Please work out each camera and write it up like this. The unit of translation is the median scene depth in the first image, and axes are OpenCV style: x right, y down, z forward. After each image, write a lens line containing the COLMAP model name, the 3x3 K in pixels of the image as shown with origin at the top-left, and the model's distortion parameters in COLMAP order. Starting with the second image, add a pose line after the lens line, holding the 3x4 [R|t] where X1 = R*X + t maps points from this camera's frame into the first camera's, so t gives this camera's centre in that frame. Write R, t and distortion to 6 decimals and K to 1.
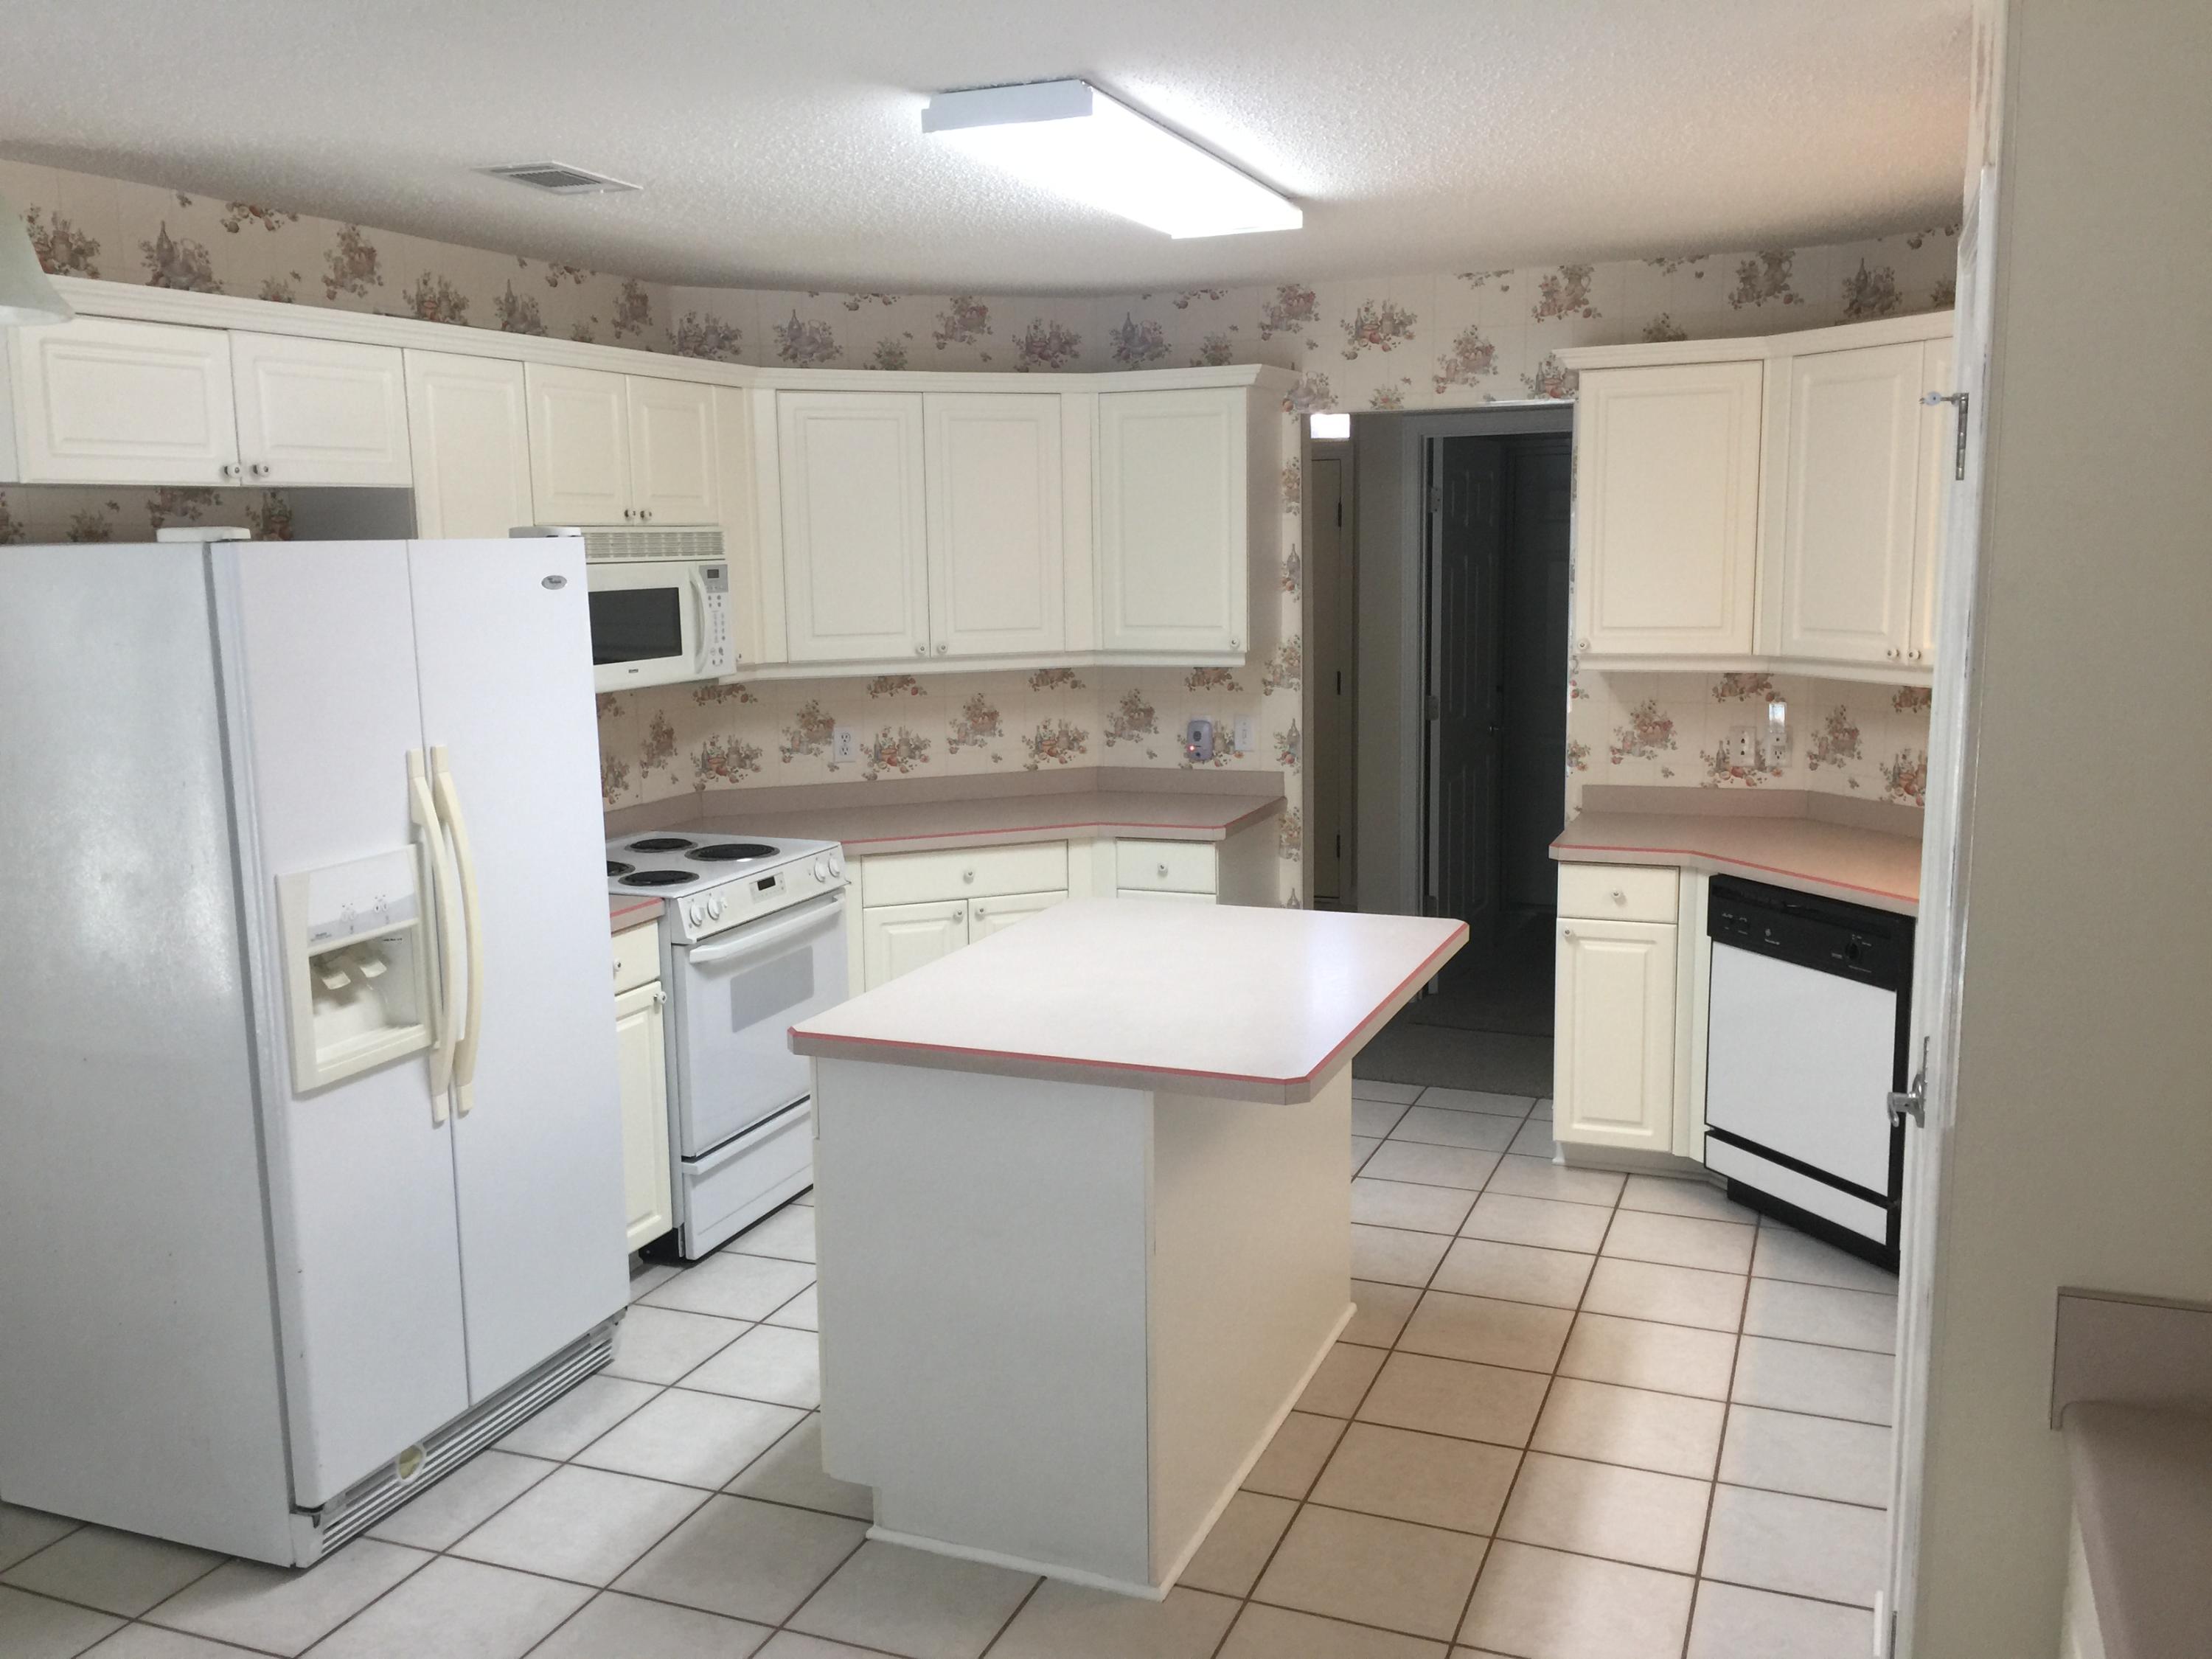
lens RADIAL K [[1896.3, 0, 1100.0], [0, 1896.3, 831.4], [0, 0, 1]] dist [0.111020, -0.161114]
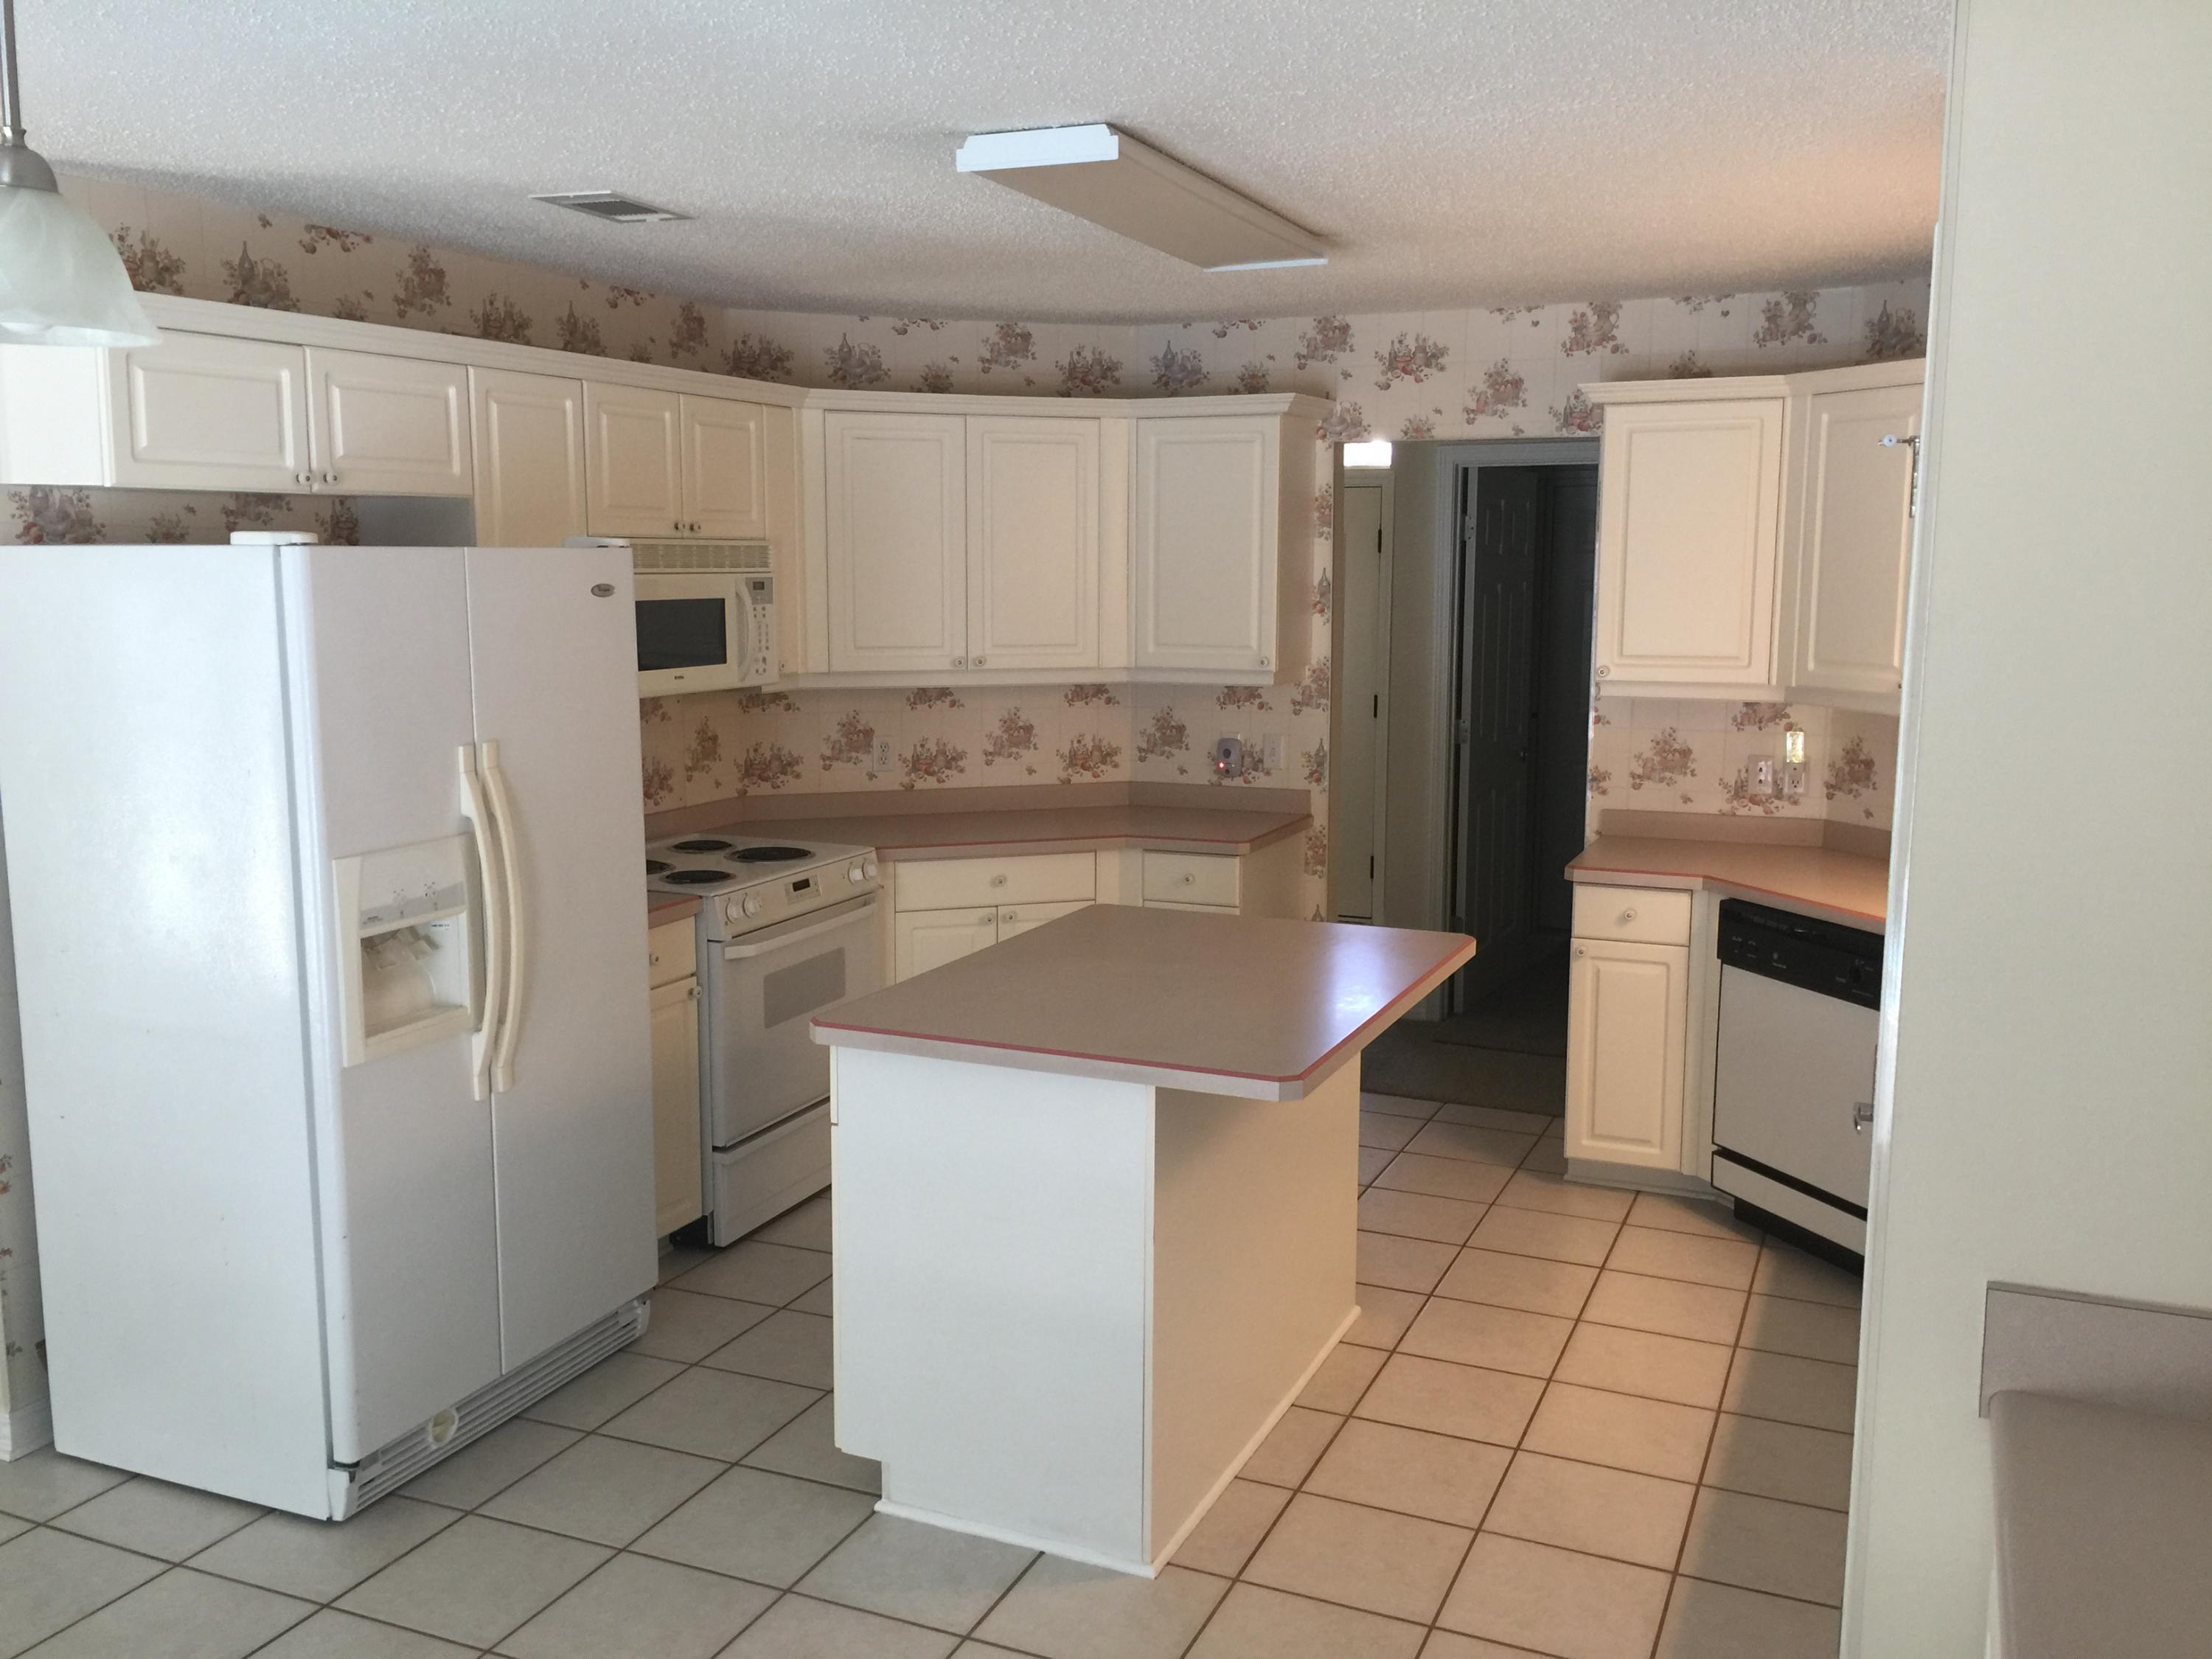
lens RADIAL K [[1896.8, 0, 1103.0], [0, 1896.8, 826.6], [0, 0, 1]] dist [0.103444, -0.151011]
pose [[0.999390, 0.022937, -0.026320, 0.014227], [-0.023302, 0.999635, -0.013635, 0.005440], [0.025998, 0.014240, 0.999561, -0.028011]]
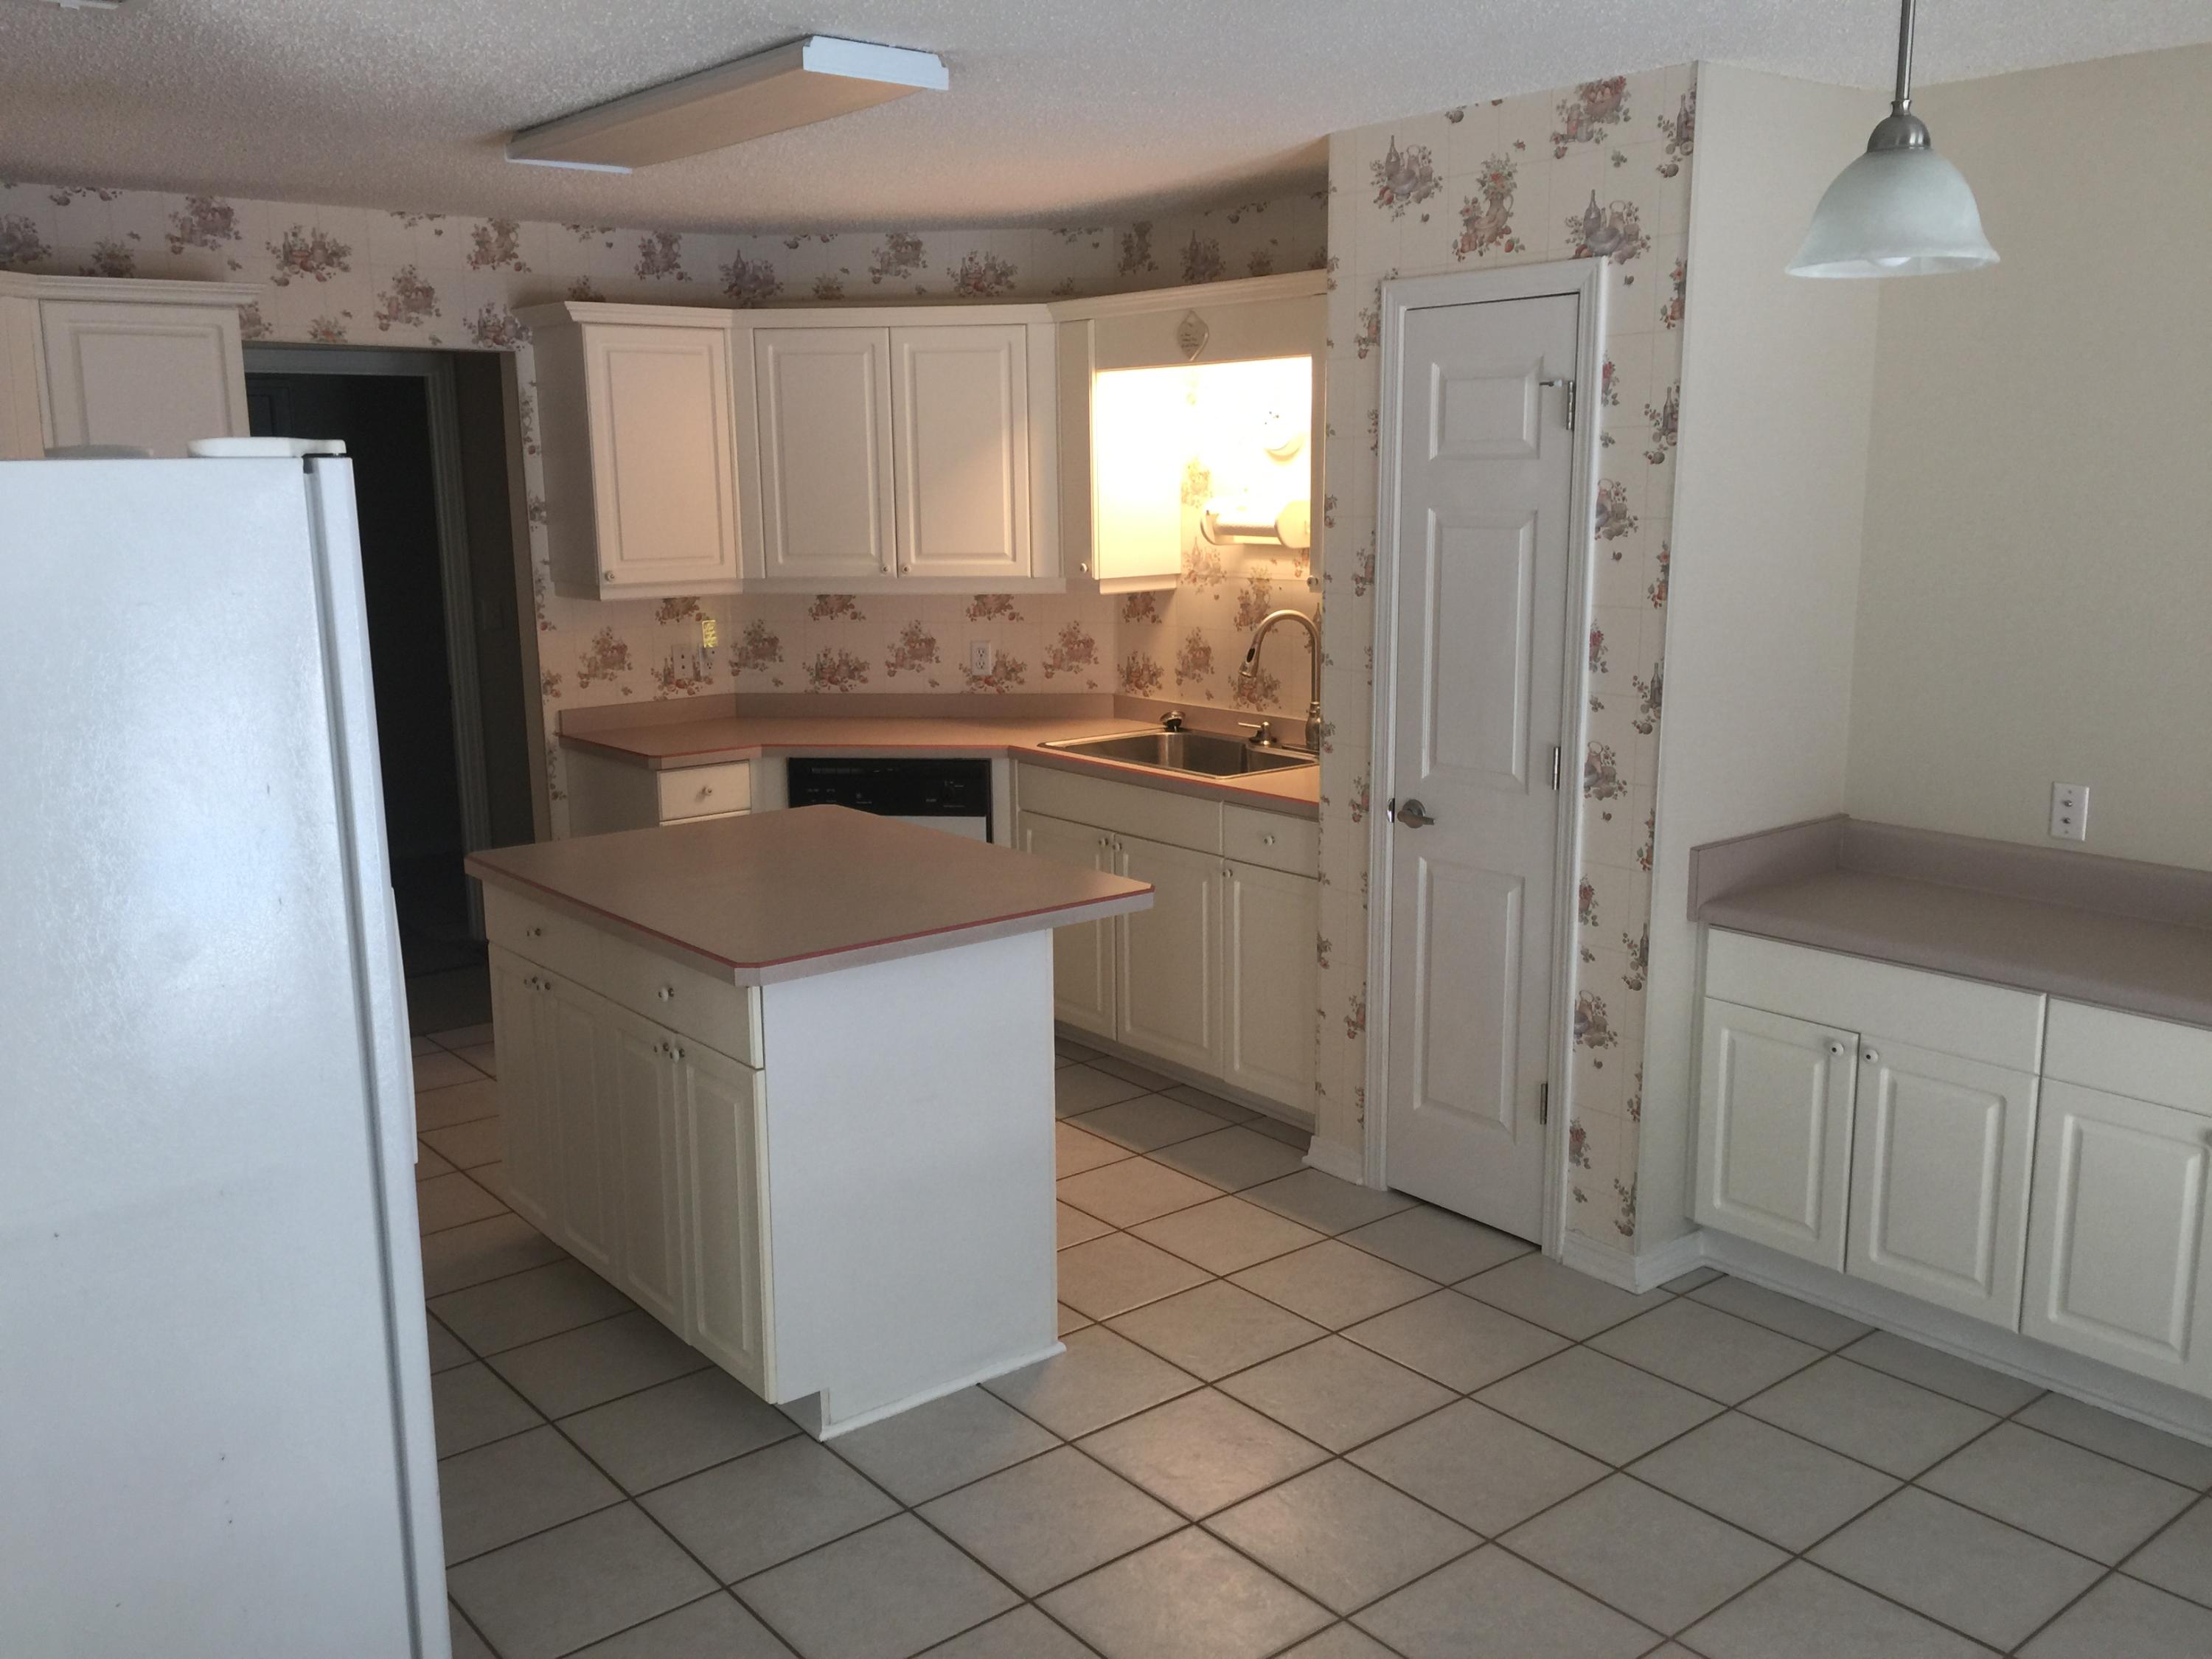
lens RADIAL K [[1896.3, 0, 1100.0], [0, 1896.3, 831.4], [0, 0, 1]] dist [0.111020, -0.161114]
pose [[0.482219, -0.156737, 0.861915, -0.588728], [0.142087, 0.984831, 0.099595, -0.023313], [-0.864451, 0.074440, 0.497175, 0.225153]]
